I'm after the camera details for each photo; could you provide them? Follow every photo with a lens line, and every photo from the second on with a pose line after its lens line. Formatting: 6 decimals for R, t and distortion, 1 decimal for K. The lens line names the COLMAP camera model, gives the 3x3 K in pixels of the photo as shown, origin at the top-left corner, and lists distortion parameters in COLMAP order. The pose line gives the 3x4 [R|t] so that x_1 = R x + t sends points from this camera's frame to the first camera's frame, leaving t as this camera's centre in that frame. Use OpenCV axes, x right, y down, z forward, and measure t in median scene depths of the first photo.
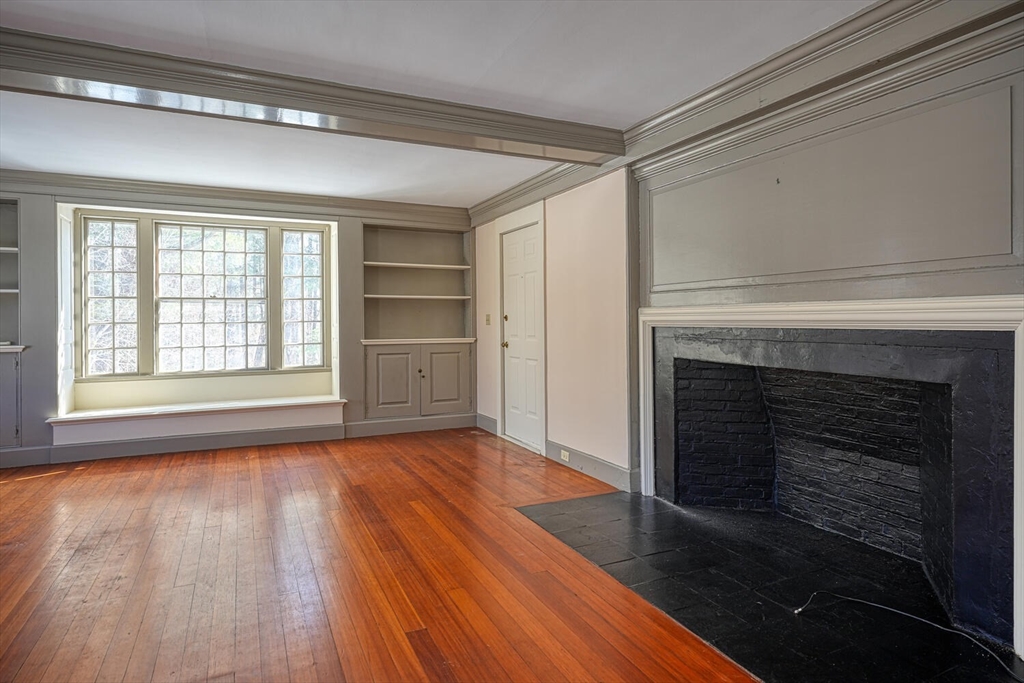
lens RADIAL K [[571.5, 0, 507.0], [0, 571.5, 332.8], [0, 0, 1]] dist [0.004342, -0.001658]
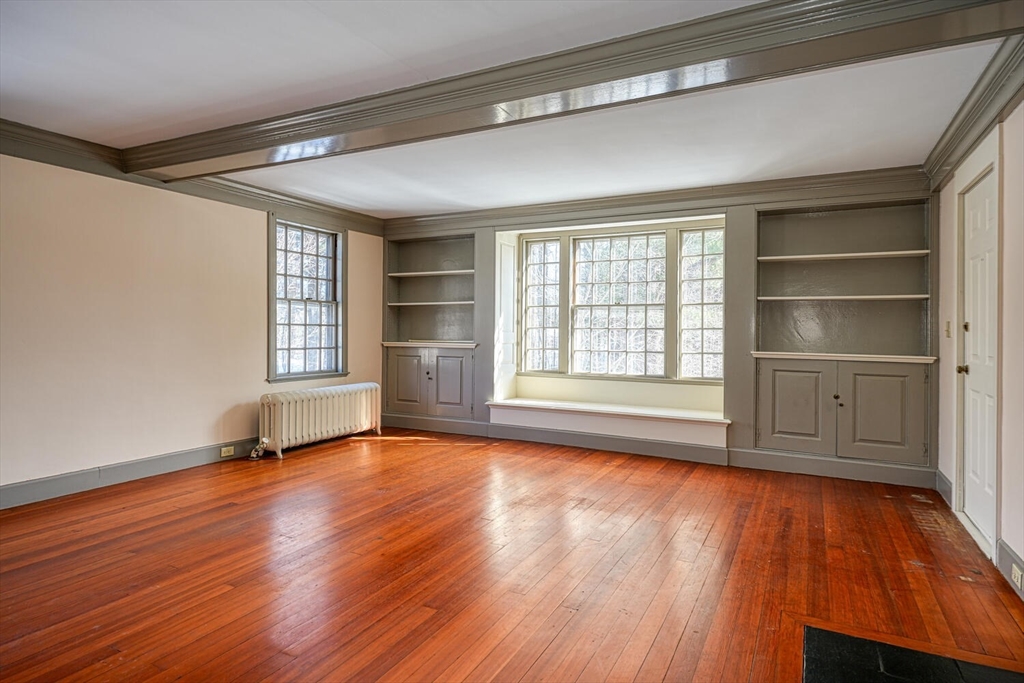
lens RADIAL K [[571.5, 0, 508.8], [0, 571.5, 335.2], [0, 0, 1]] dist [0.004342, -0.001658]
pose [[0.594808, 0.022823, -0.803544, 0.206017], [-0.028754, 0.999561, 0.007106, -0.007033], [0.803354, 0.018878, 0.595203, 0.223895]]
